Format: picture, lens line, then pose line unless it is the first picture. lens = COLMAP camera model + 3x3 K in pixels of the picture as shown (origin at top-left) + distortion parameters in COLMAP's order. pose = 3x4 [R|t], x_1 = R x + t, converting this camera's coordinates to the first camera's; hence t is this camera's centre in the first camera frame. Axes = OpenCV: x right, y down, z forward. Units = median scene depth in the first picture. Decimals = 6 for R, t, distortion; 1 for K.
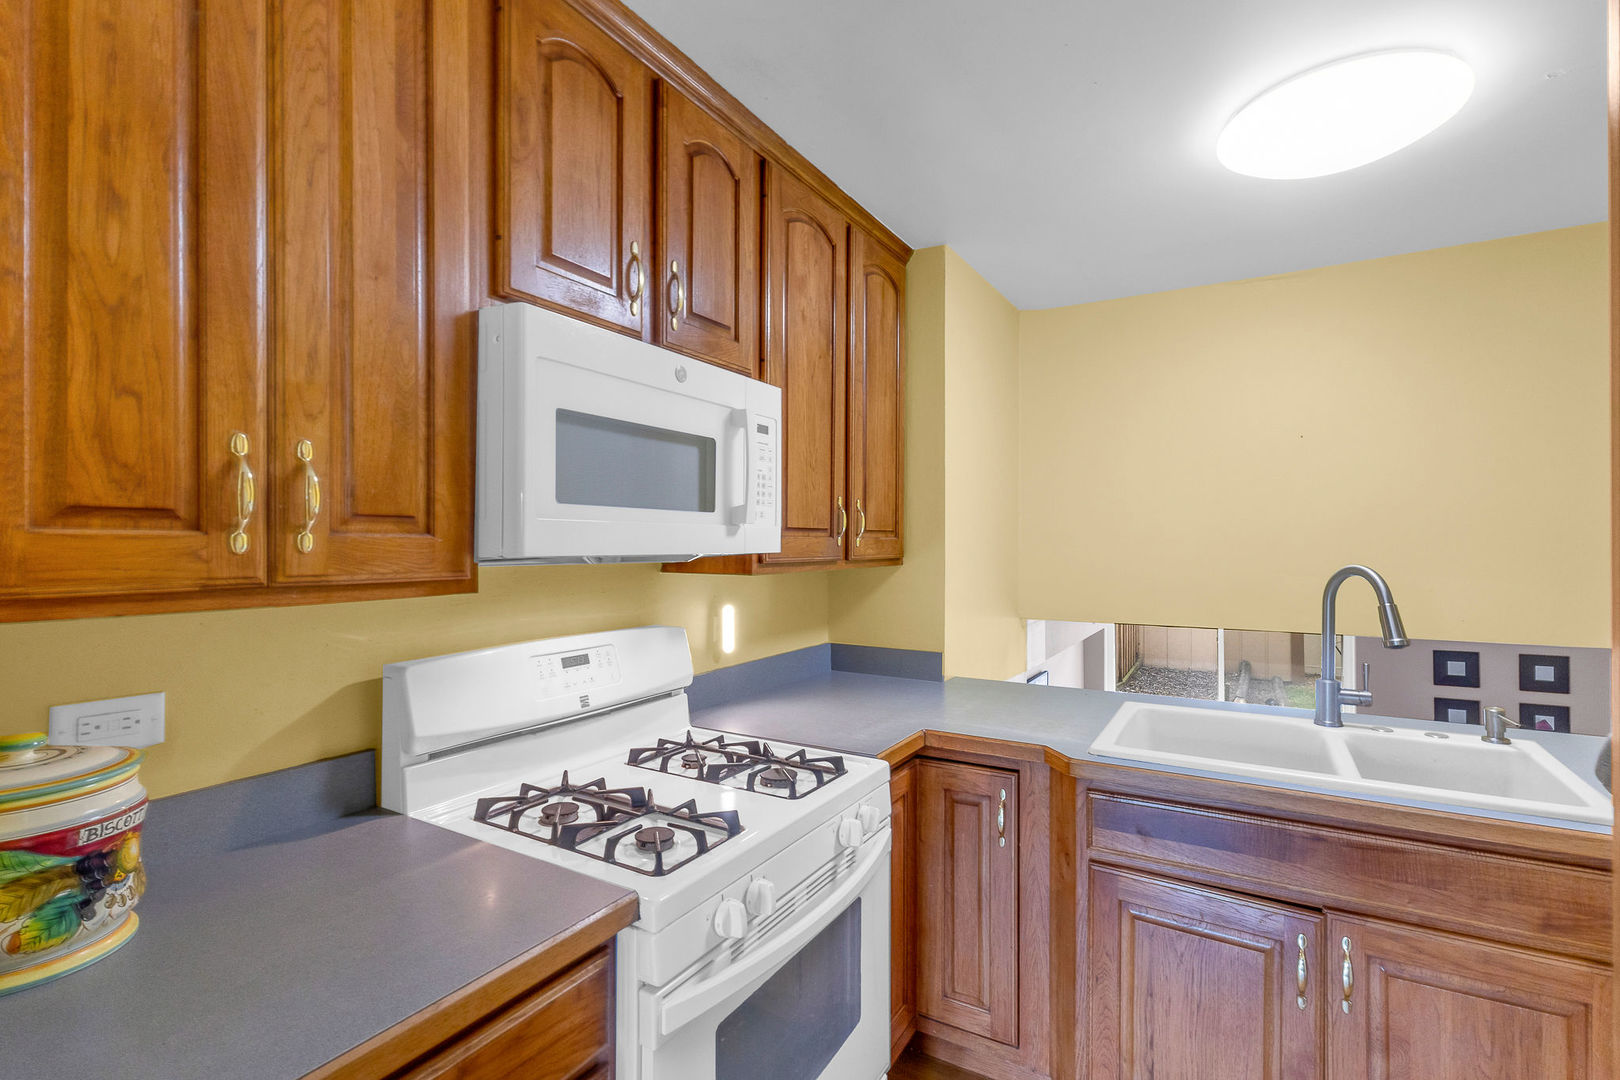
lens RADIAL K [[749.4, 0, 809.7], [0, 749.4, 546.0], [0, 0, 1]] dist [-0.001073, -0.000264]
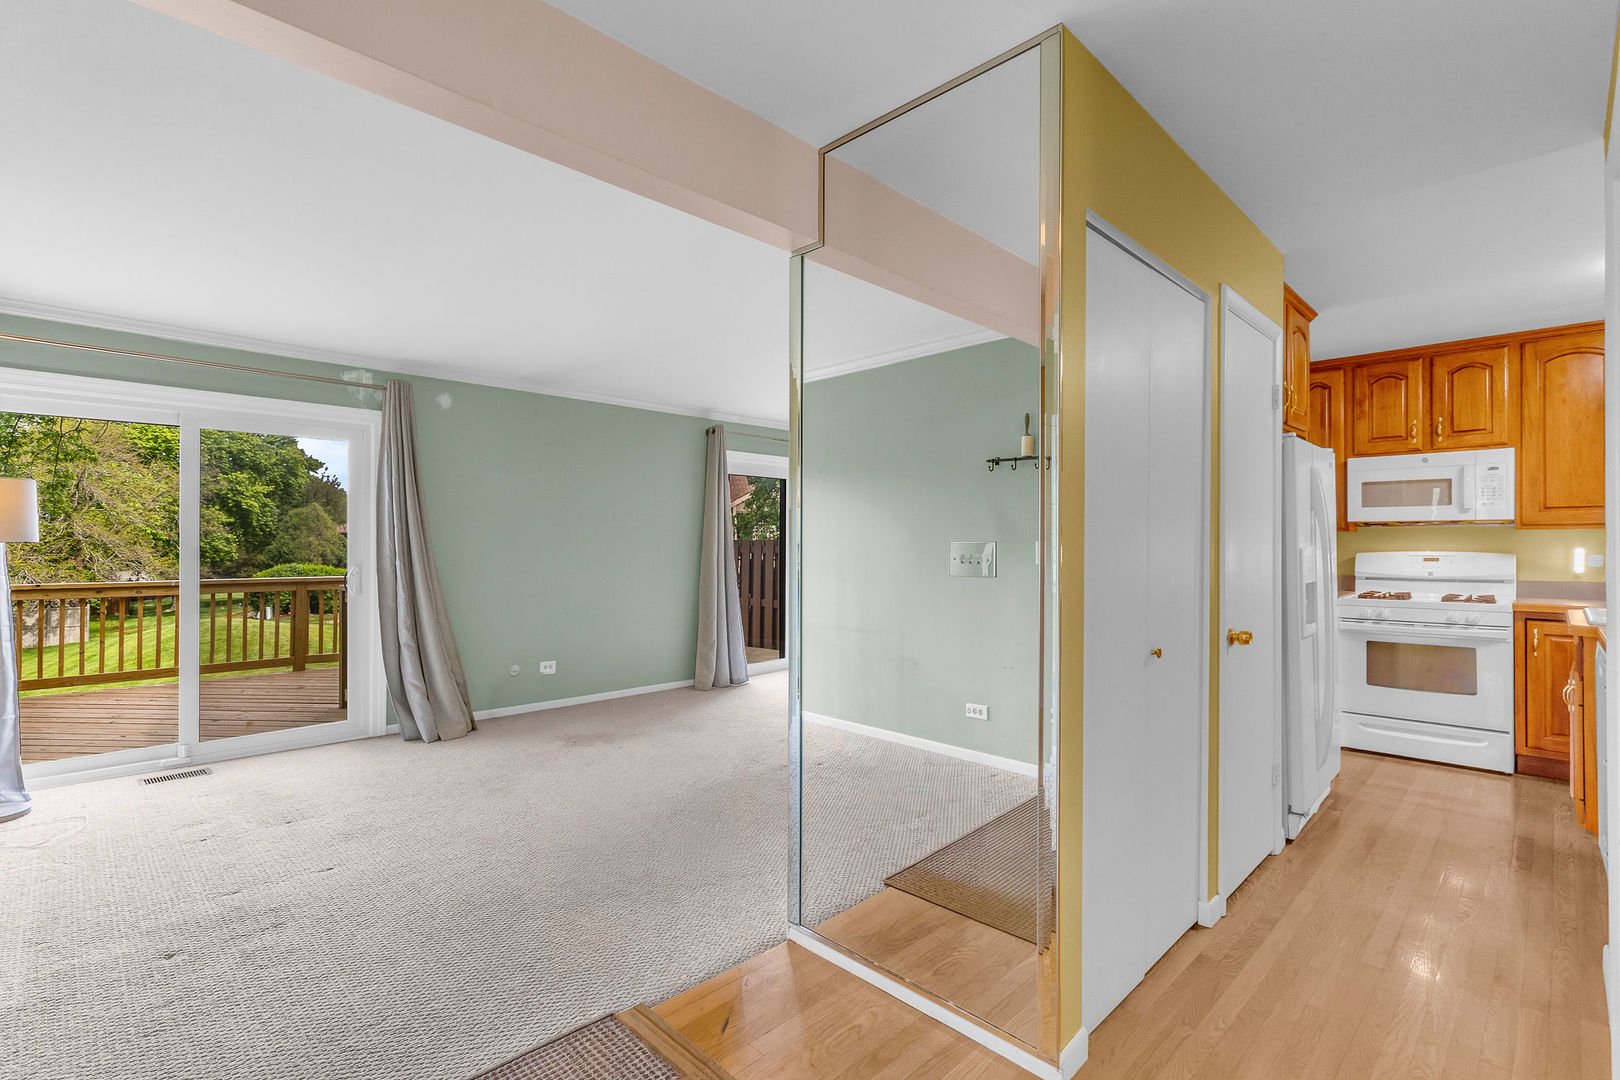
lens RADIAL K [[749.4, 0, 810.4], [0, 749.4, 543.7], [0, 0, 1]] dist [-0.001073, -0.000264]
pose [[-0.245160, -0.007672, -0.969452, 3.087938], [-0.005009, 0.999965, -0.006647, 0.125963], [0.969470, 0.003226, -0.245190, -0.596576]]
